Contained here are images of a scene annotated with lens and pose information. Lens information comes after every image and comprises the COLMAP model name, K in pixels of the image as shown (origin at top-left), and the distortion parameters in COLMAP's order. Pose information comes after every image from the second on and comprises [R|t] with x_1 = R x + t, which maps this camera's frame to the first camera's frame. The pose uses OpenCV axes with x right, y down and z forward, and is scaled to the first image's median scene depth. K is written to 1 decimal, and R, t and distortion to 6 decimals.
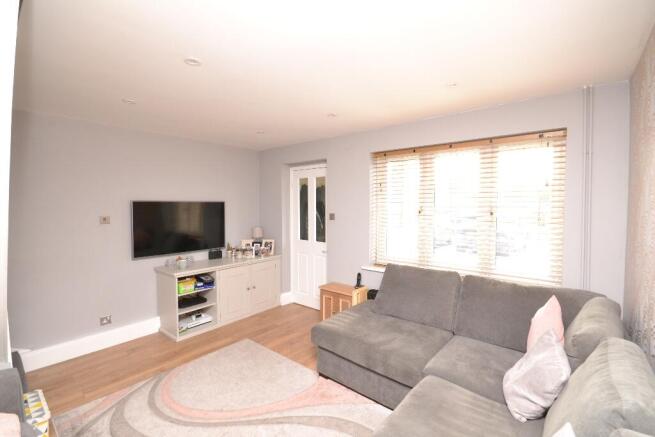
lens RADIAL K [[293.9, 0, 324.8], [0, 293.9, 214.9], [0, 0, 1]] dist [0.012377, -0.007600]
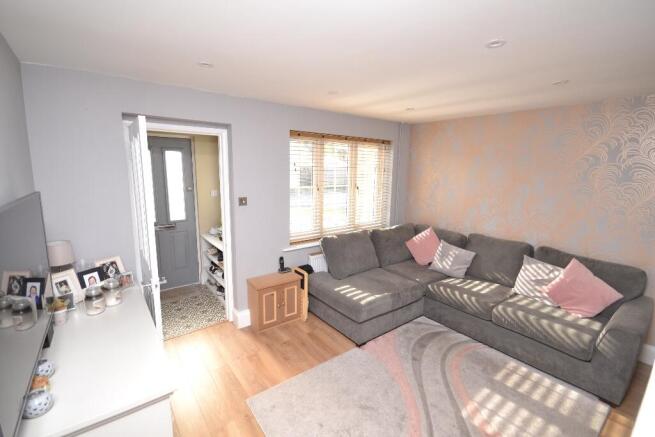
lens RADIAL K [[293.9, 0, 324.8], [0, 293.9, 214.9], [0, 0, 1]] dist [0.012377, -0.007600]
pose [[0.268345, -0.115430, 0.956382, -0.753649], [0.055298, 0.993004, 0.104334, -0.029730], [-0.961734, 0.024889, 0.272851, 0.620125]]
